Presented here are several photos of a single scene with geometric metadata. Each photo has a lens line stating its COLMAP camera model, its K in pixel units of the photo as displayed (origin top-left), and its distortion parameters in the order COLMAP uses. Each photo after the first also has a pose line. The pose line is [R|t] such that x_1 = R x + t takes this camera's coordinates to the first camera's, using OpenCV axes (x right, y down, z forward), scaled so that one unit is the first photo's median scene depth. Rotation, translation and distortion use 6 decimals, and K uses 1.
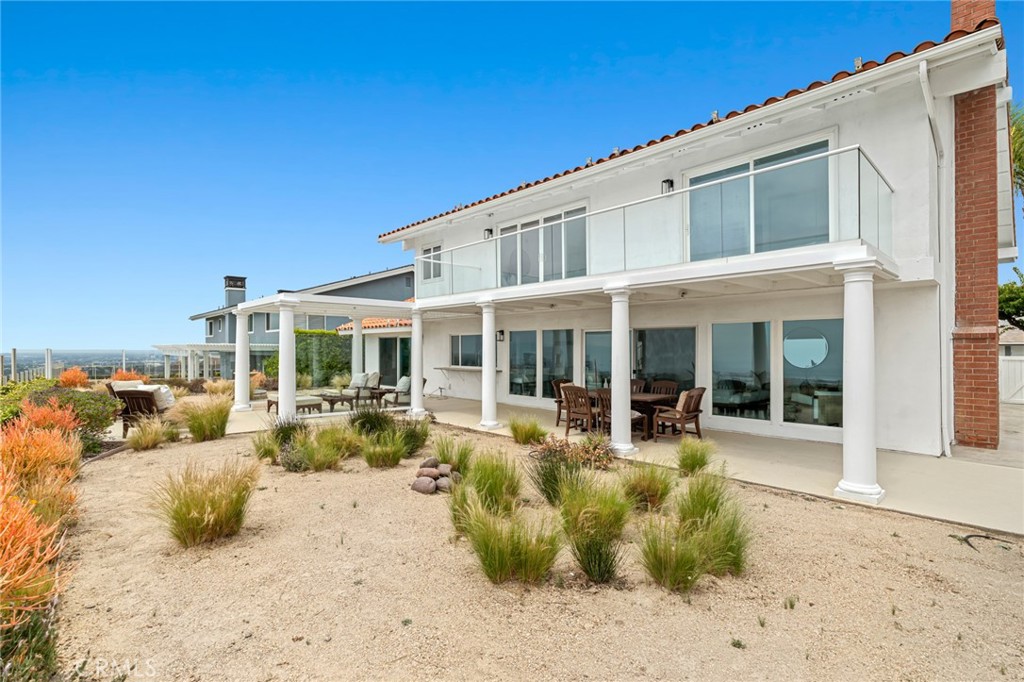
lens RADIAL K [[480.1, 0, 511.4], [0, 480.1, 342.9], [0, 0, 1]] dist [0.003729, -0.001901]
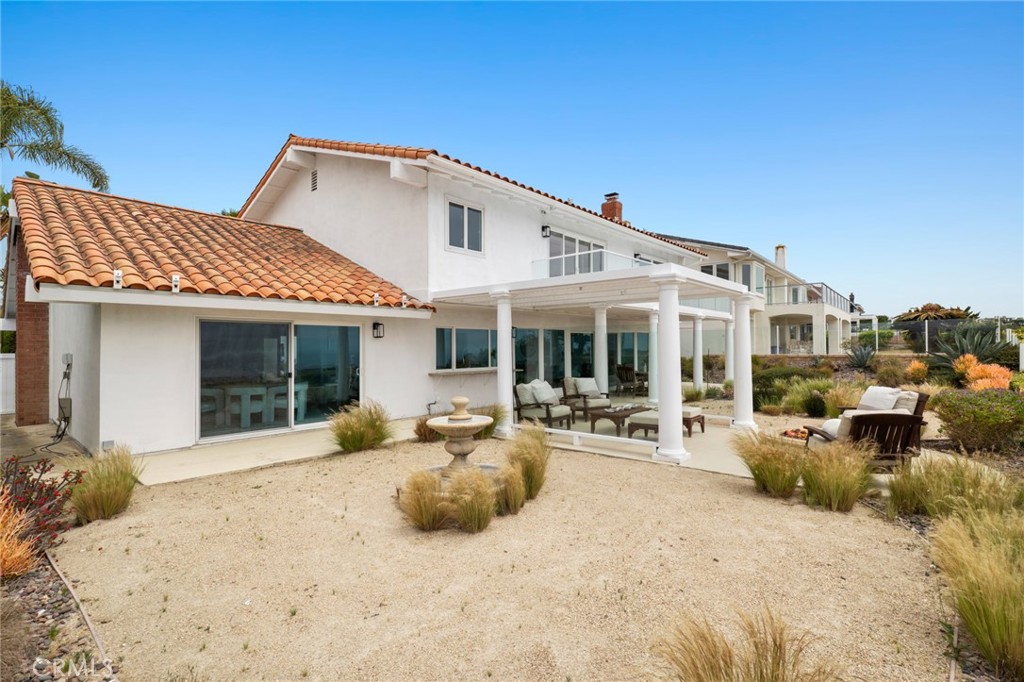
lens RADIAL K [[480.1, 0, 517.2], [0, 480.1, 343.0], [0, 0, 1]] dist [0.003729, -0.001901]
pose [[-0.093951, 0.008124, 0.995544, -0.885781], [-0.006387, 0.999941, -0.008762, 0.013052], [-0.995556, -0.007182, -0.093894, 0.985298]]
